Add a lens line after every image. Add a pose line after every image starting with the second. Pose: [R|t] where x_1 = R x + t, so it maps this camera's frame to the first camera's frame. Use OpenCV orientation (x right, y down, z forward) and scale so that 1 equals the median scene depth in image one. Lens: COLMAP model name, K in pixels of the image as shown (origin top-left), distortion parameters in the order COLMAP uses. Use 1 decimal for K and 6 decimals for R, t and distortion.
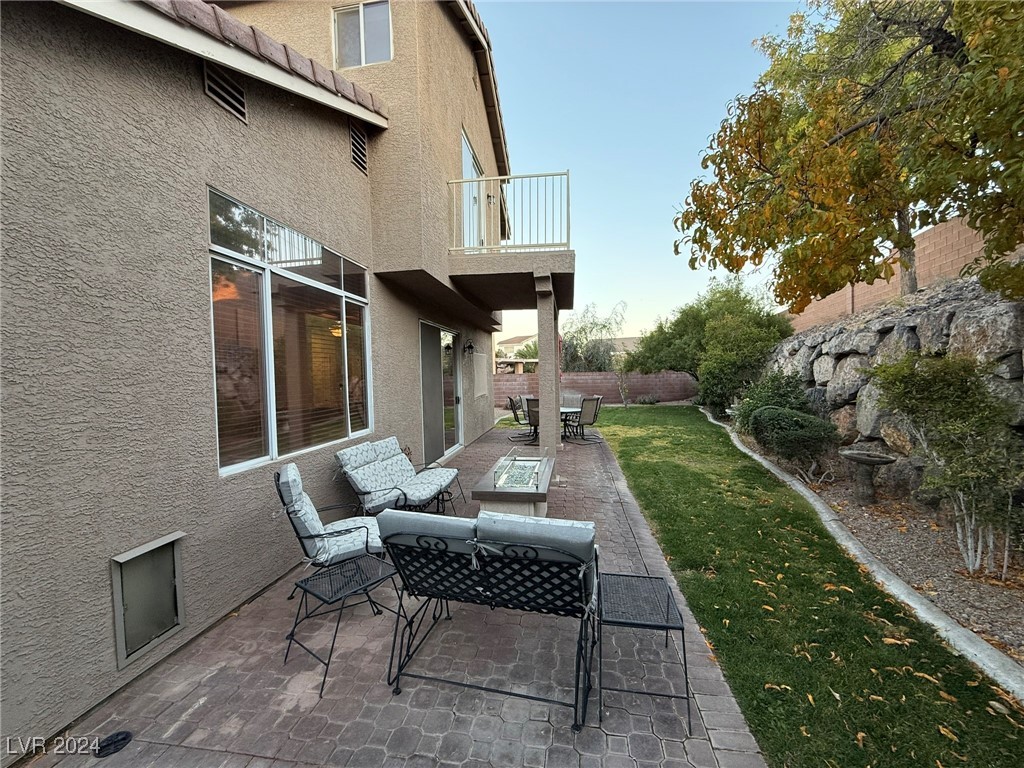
lens RADIAL K [[407.5, 0, 508.3], [0, 407.5, 386.8], [0, 0, 1]] dist [-0.001231, 0.000852]
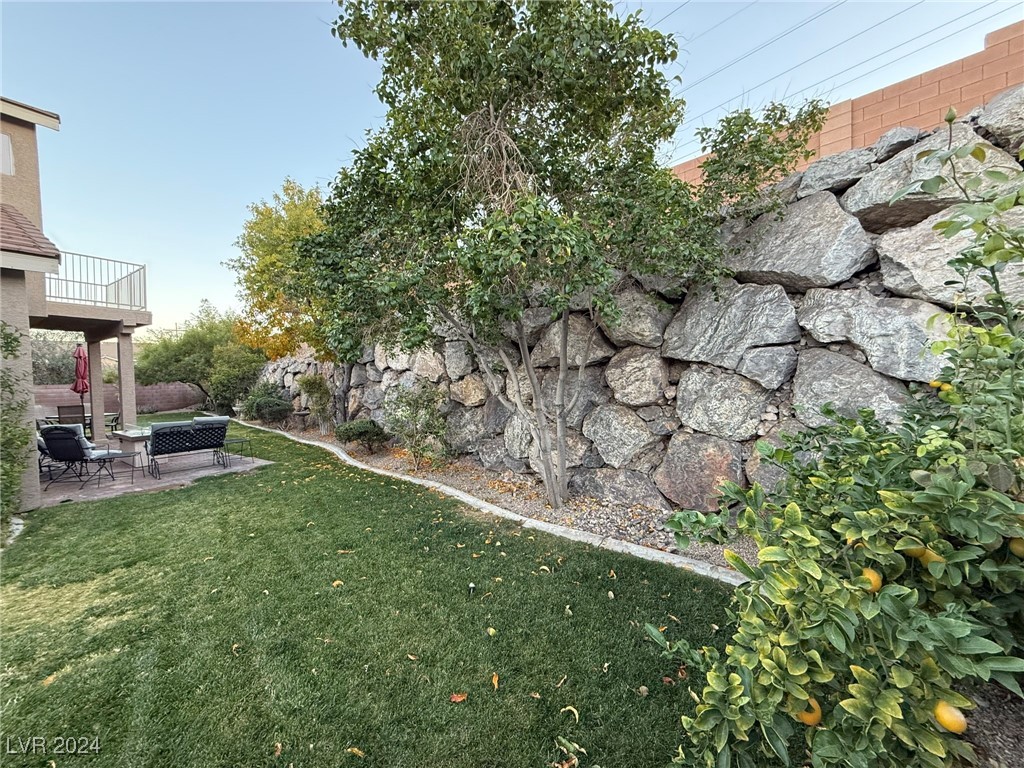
lens RADIAL K [[407.5, 0, 510.8], [0, 407.5, 381.5], [0, 0, 1]] dist [-0.001231, 0.000852]
pose [[0.424815, -0.007016, 0.905253, -0.493763], [0.045064, 0.998894, -0.013405, 0.035141], [-0.904158, 0.046489, 0.424662, -0.718642]]
